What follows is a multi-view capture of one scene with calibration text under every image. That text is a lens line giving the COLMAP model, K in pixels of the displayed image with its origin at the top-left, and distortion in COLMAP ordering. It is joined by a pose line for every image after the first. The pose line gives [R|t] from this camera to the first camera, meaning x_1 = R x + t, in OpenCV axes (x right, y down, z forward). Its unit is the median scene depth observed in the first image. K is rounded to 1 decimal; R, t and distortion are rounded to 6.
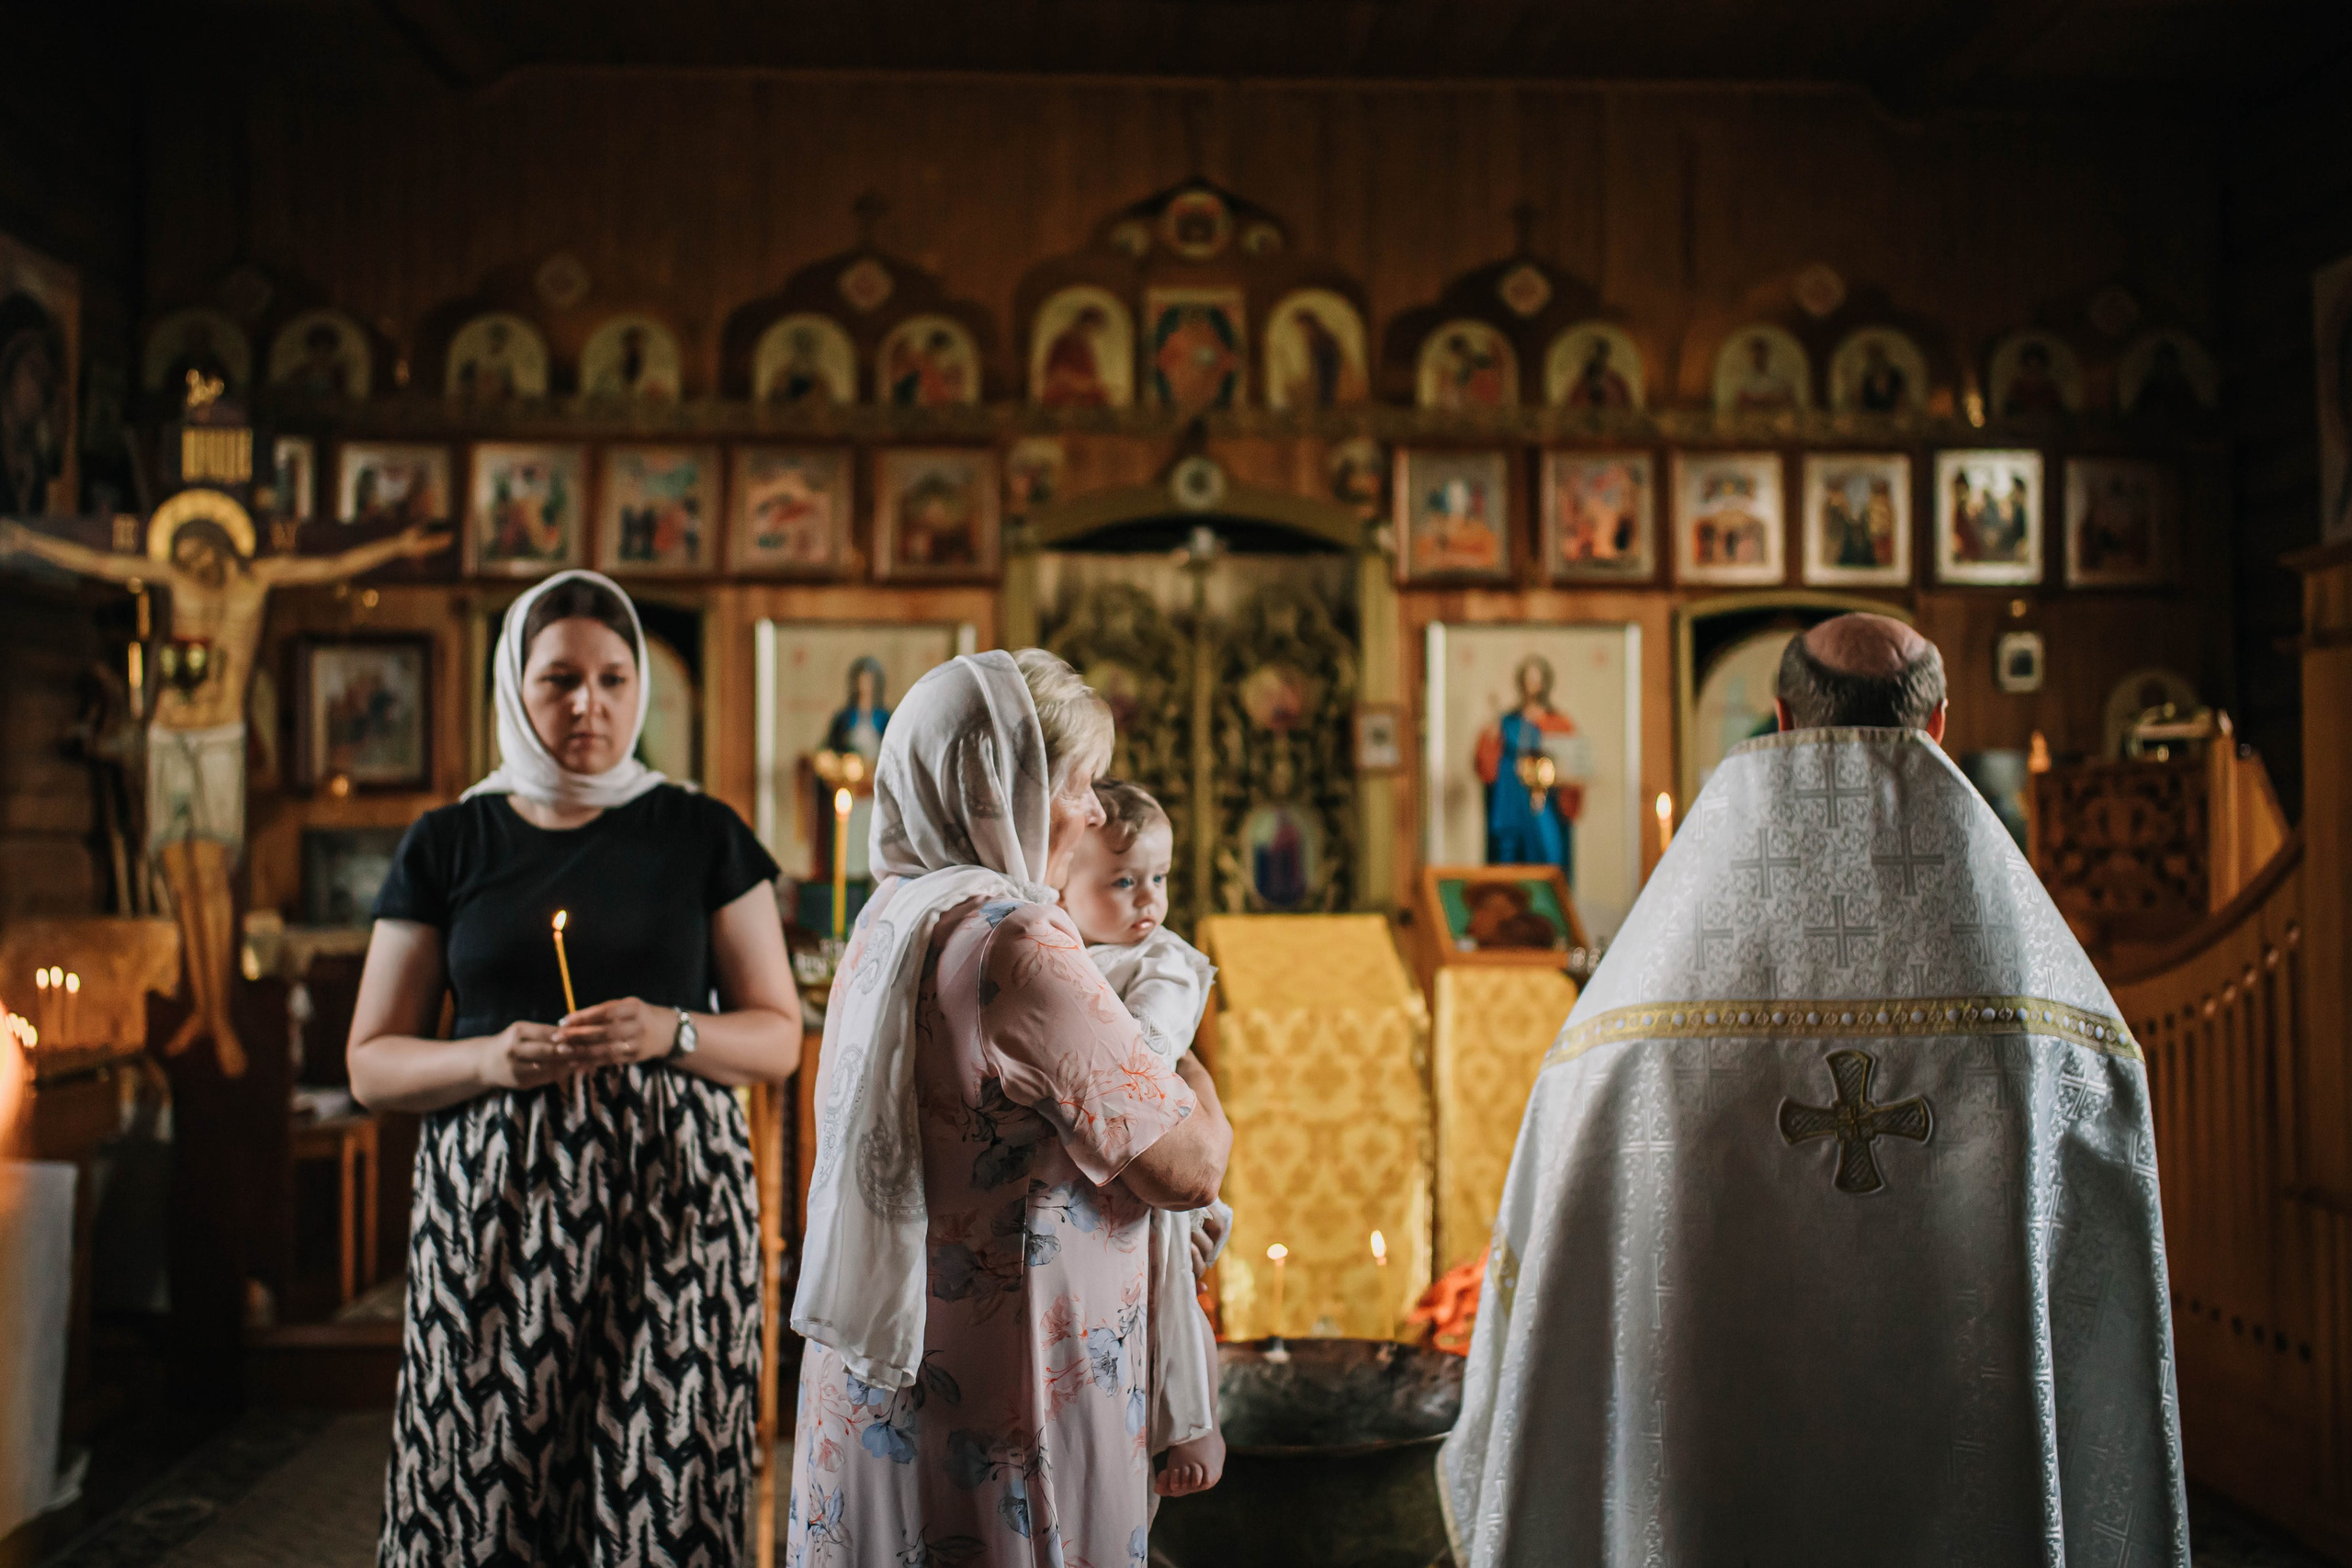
lens RADIAL K [[2424.9, 0, 1066.7], [0, 2424.9, 772.8], [0, 0, 1]] dist [0.063946, 0.000000]
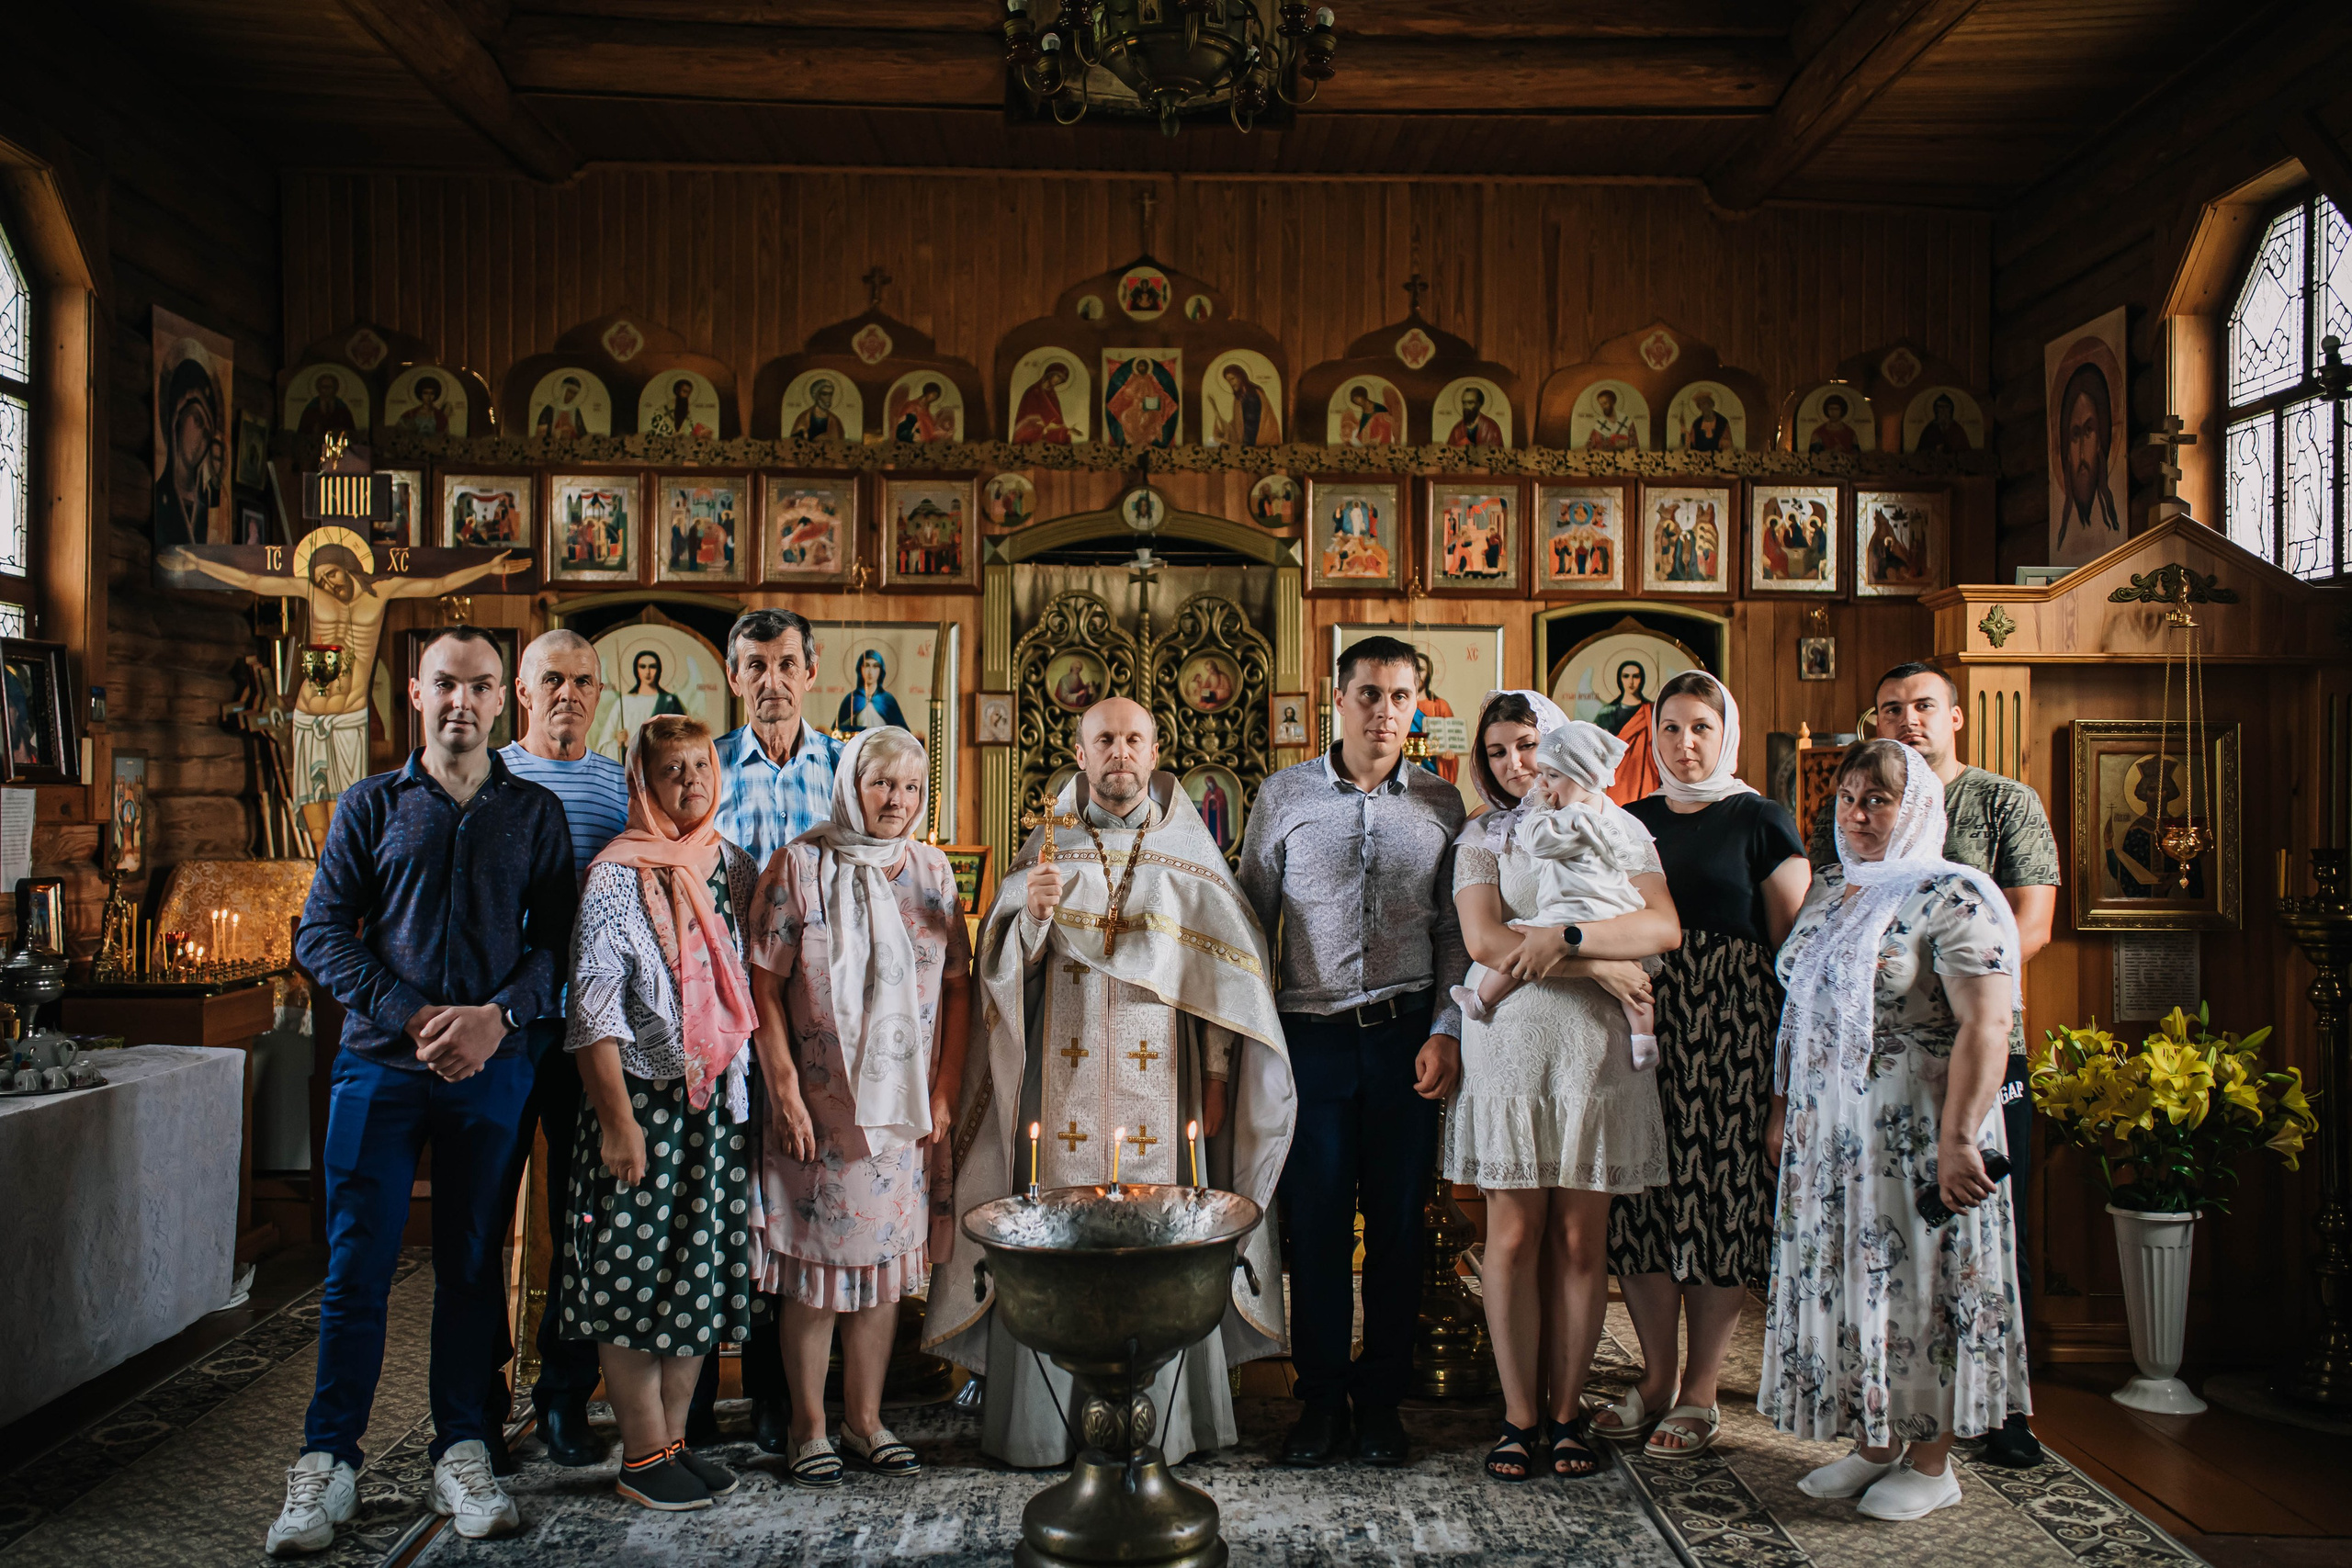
lens RADIAL K [[2261.2, 0, 1091.2], [0, 2261.2, 770.2], [0, 0, 1]] dist [0.063237, 0.000000]
pose [[0.999880, 0.006101, -0.014206, 0.044590], [-0.005698, 0.999585, 0.028228, -0.019782], [0.014372, -0.028144, 0.999501, -0.140858]]
